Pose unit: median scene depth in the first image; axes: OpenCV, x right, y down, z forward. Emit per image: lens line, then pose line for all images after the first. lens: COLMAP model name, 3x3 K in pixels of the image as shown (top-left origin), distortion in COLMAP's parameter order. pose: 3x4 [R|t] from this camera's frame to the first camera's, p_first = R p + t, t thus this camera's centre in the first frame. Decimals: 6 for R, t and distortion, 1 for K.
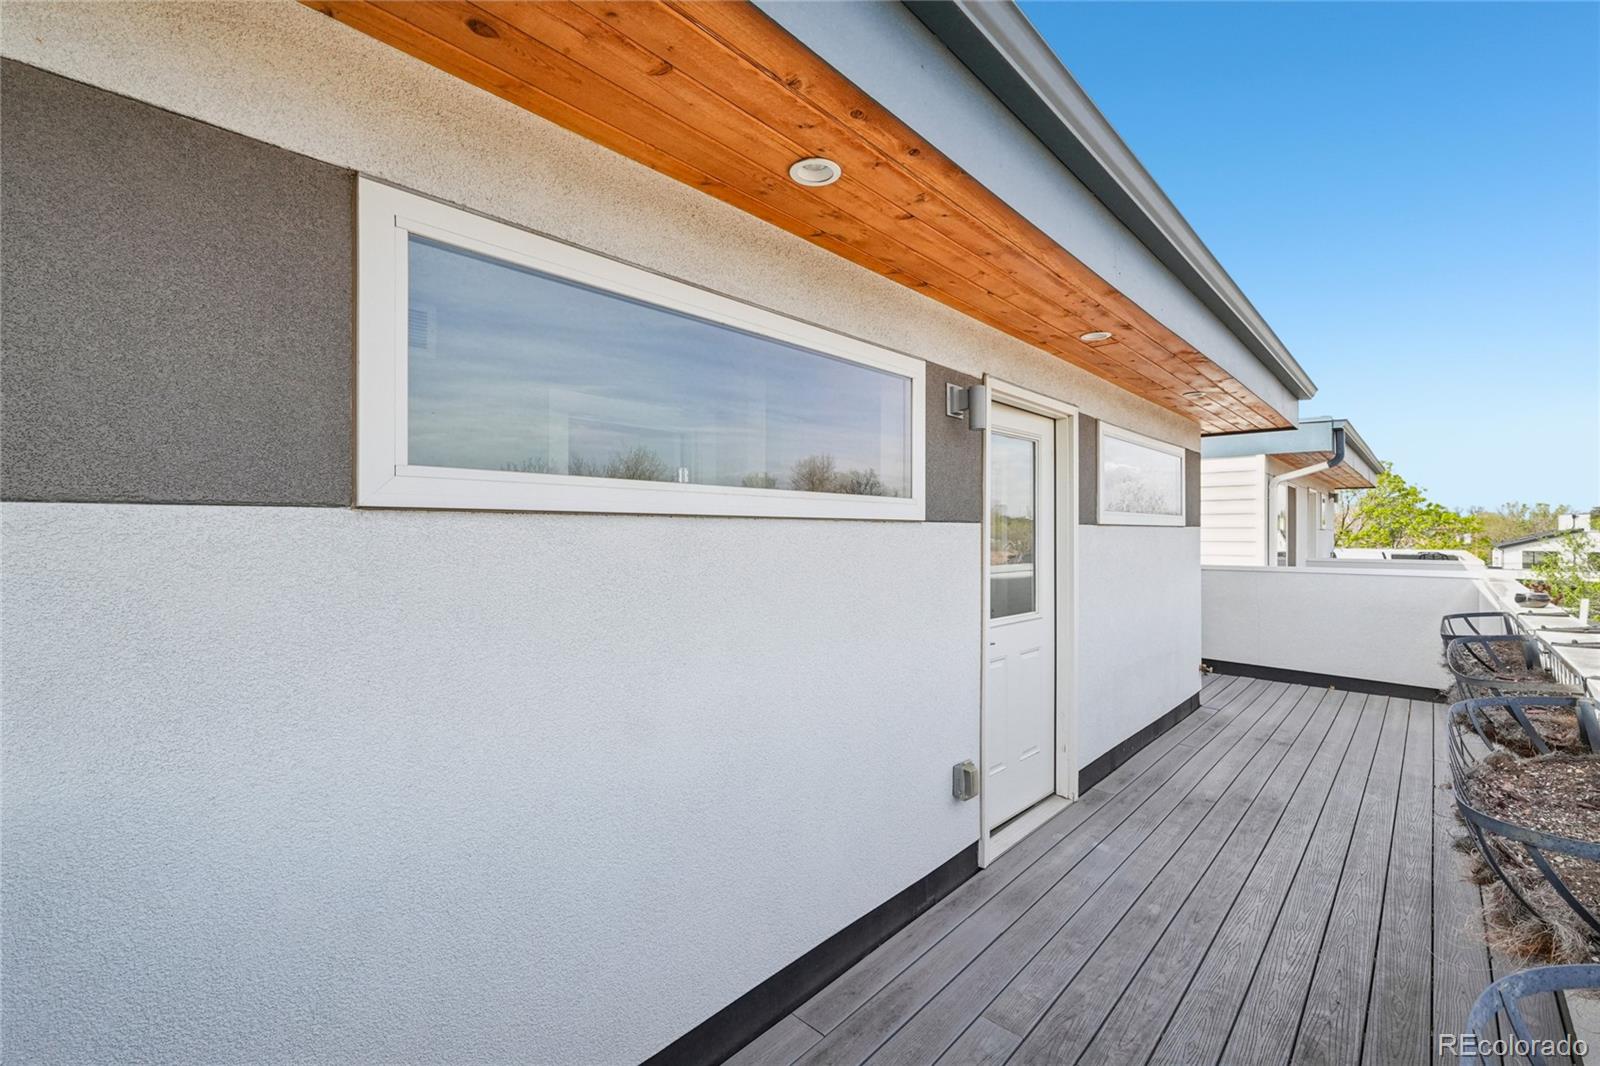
lens RADIAL K [[694.3, 0, 799.8], [0, 694.3, 529.9], [0, 0, 1]] dist [-0.004636, 0.003478]
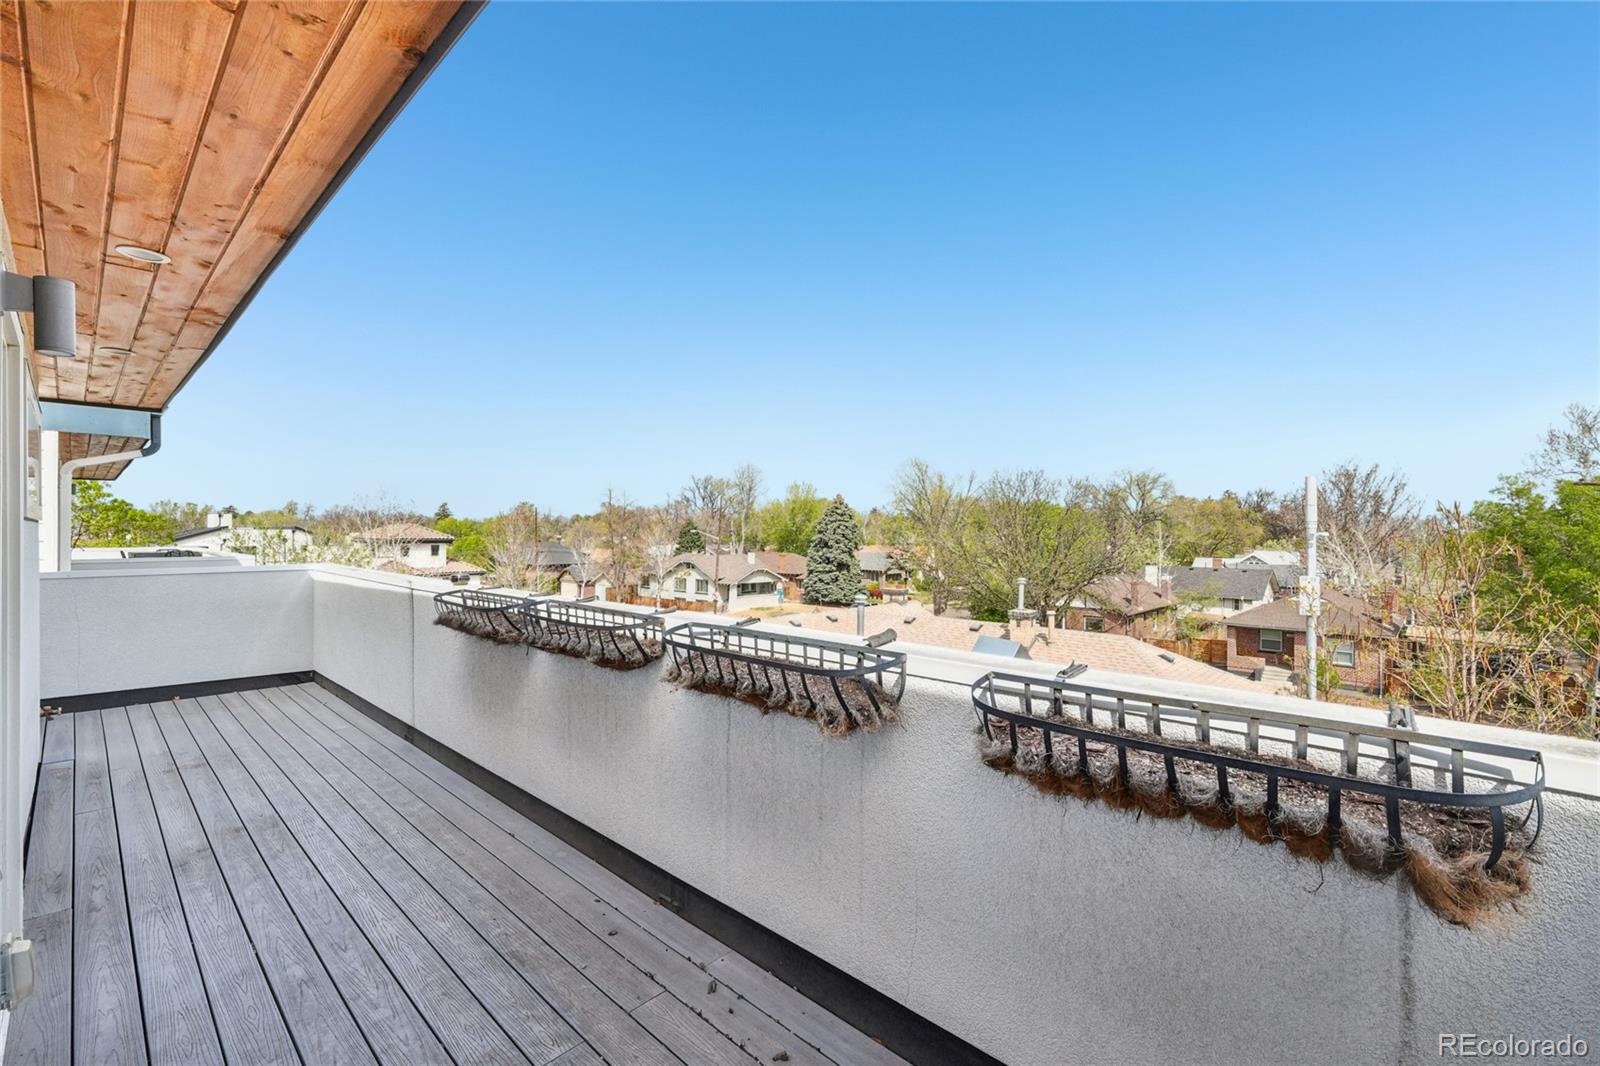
lens RADIAL K [[694.3, 0, 799.6], [0, 694.3, 533.9], [0, 0, 1]] dist [-0.004636, 0.003478]
pose [[-0.029844, -0.005867, 0.999537, -0.269069], [-0.004685, 0.999973, 0.005730, -0.000473], [-0.999544, -0.004512, -0.029870, 0.304883]]
